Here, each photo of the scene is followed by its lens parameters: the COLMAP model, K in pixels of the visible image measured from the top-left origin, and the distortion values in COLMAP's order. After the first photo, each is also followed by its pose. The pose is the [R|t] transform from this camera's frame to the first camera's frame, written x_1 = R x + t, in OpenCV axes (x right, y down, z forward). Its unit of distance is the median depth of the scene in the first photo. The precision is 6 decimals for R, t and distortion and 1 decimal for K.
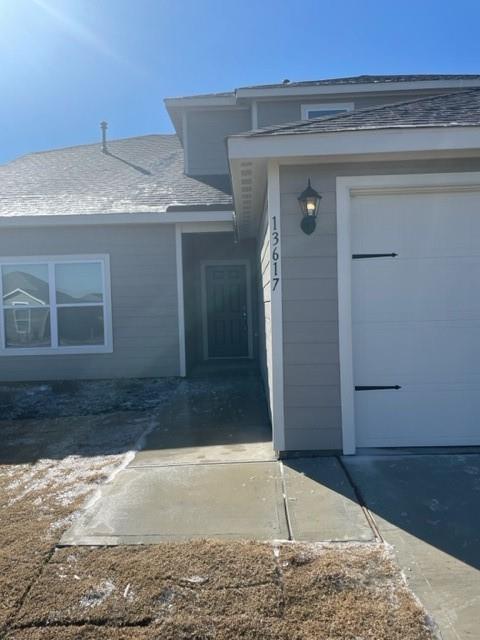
lens RADIAL K [[467.8, 0, 249.5], [0, 467.8, 308.6], [0, 0, 1]] dist [0.065428, -0.069228]
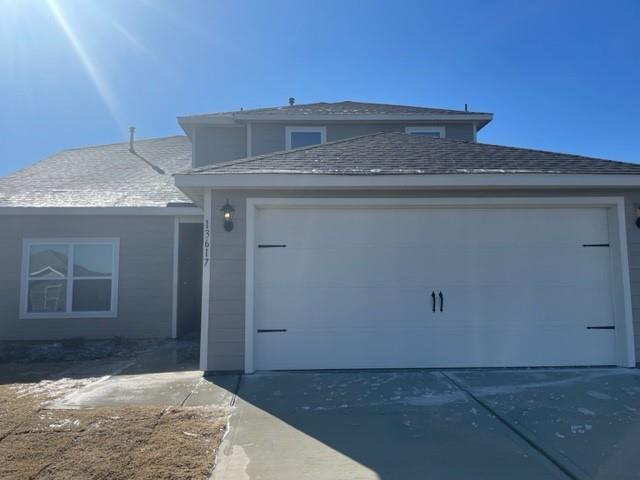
lens RADIAL K [[467.8, 0, 320.0], [0, 467.8, 240.0], [0, 0, 1]] dist [0.065428, -0.069228]
pose [[0.997857, 0.028395, 0.058951, 0.164357], [-0.021621, 0.993413, -0.112533, 0.020502], [-0.061758, 0.111017, 0.991898, -0.288409]]
